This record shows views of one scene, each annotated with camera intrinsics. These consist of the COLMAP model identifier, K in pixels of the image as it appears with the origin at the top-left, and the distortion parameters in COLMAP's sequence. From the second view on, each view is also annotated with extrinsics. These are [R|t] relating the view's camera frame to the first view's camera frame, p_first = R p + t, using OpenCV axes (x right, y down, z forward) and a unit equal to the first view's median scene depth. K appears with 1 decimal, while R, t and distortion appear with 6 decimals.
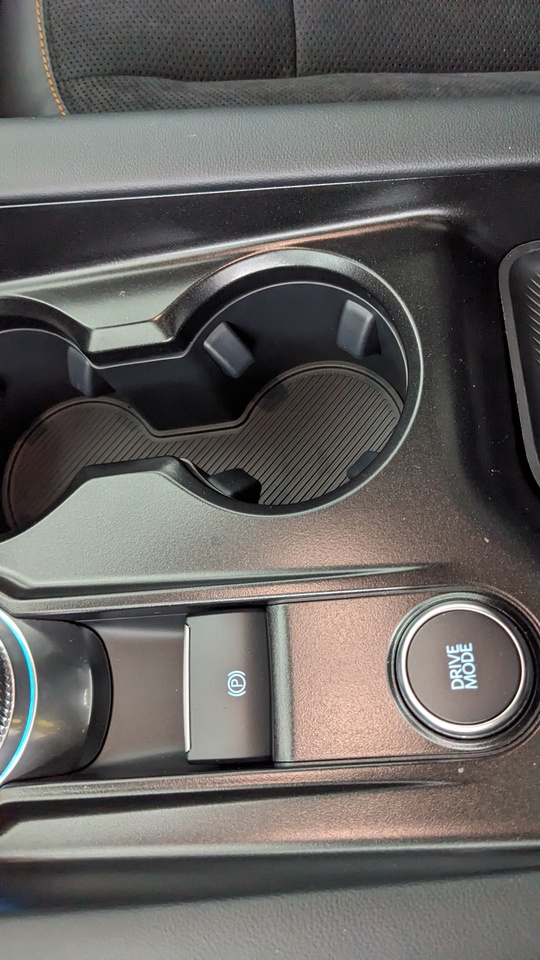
lens RADIAL K [[782.9, 0, 291.2], [0, 782.9, 498.7], [0, 0, 1]] dist [0.059726, -0.087145]
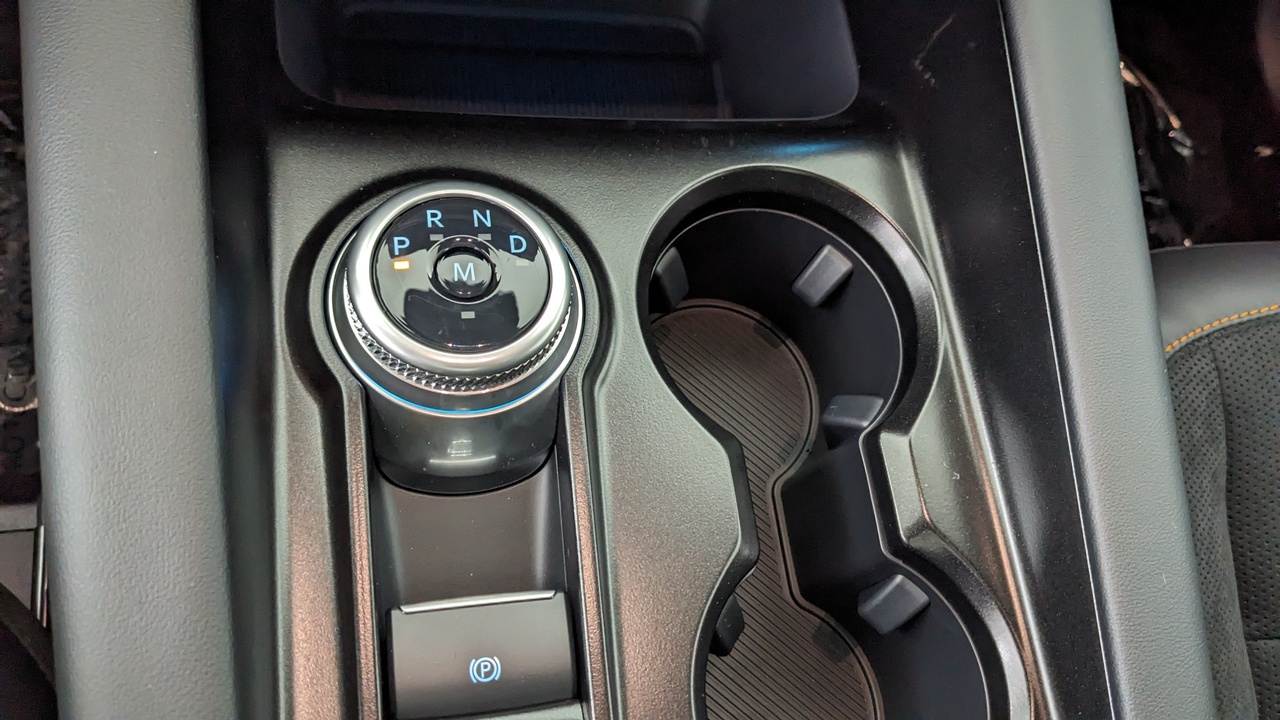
lens RADIAL K [[1043.9, 0, 641.8], [0, 1043.9, 348.7], [0, 0, 1]] dist [0.059726, -0.087145]
pose [[0.028628, 0.989959, -0.138423, -0.163950], [-0.999440, 0.030746, 0.013185, 0.034830], [0.017309, 0.137968, 0.990285, -0.070867]]
